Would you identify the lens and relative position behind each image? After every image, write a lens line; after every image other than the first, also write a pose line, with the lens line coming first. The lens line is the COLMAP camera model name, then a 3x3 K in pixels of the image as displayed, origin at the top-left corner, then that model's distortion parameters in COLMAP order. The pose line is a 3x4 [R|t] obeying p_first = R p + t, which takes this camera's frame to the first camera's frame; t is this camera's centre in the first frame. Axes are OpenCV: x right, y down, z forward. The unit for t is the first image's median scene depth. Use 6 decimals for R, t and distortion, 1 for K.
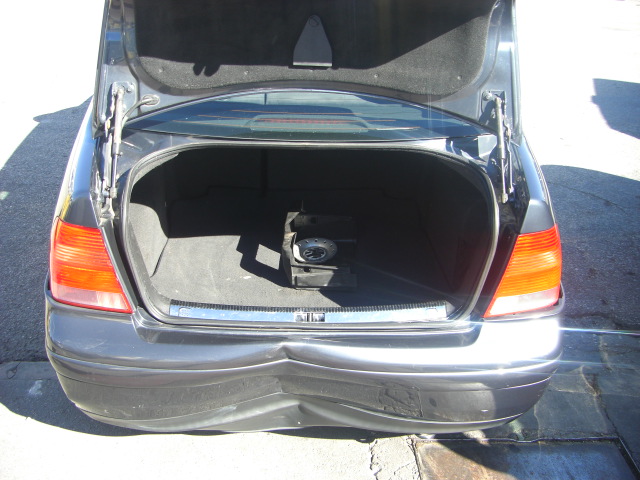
lens RADIAL K [[721.4, 0, 315.4], [0, 721.4, 240.1], [0, 0, 1]] dist [-0.228705, 0.282277]
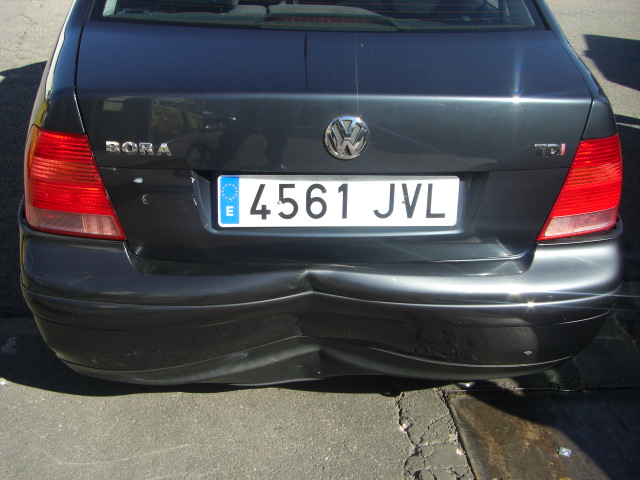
lens RADIAL K [[721.4, 0, 315.4], [0, 721.4, 240.1], [0, 0, 1]] dist [-0.228705, 0.282277]
pose [[0.999110, -0.015228, 0.039329, -0.060756], [0.014196, 0.999551, 0.026386, 0.075746], [-0.039713, -0.025804, 0.998878, 0.141288]]
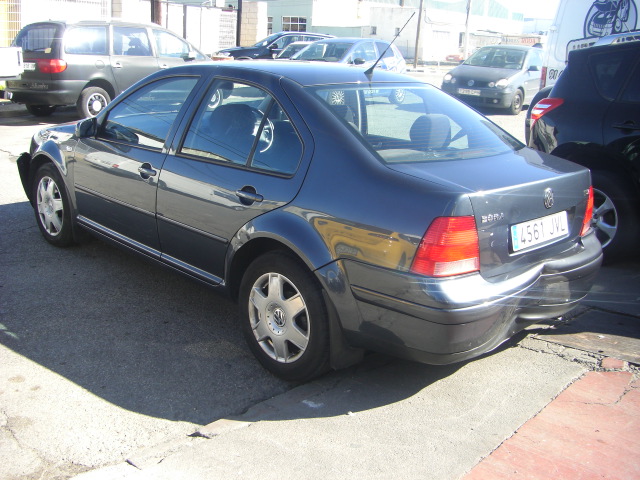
lens RADIAL K [[721.4, 0, 315.4], [0, 721.4, 240.1], [0, 0, 1]] dist [-0.228705, 0.282277]
pose [[0.753654, -0.187440, 0.629978, -1.372716], [0.297277, 0.952045, -0.072371, 0.041505], [-0.586201, 0.241821, 0.773234, -0.030685]]
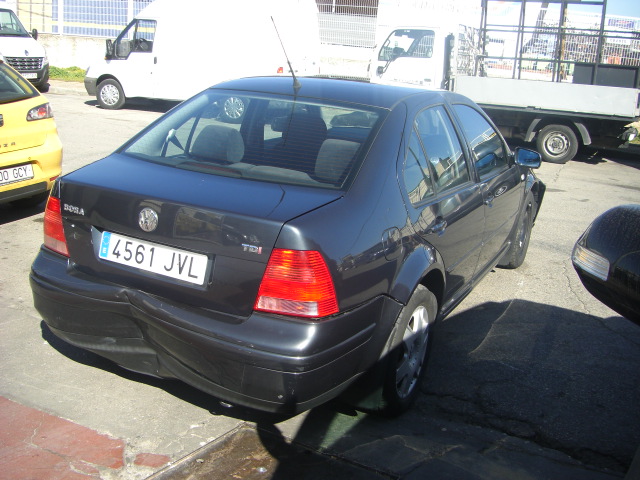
lens RADIAL K [[721.4, 0, 315.4], [0, 721.4, 240.1], [0, 0, 1]] dist [-0.228705, 0.282277]
pose [[0.868303, 0.160090, -0.469491, 0.885941], [-0.266166, 0.949060, -0.168646, 0.169051], [0.418576, 0.271398, 0.866682, -0.157388]]
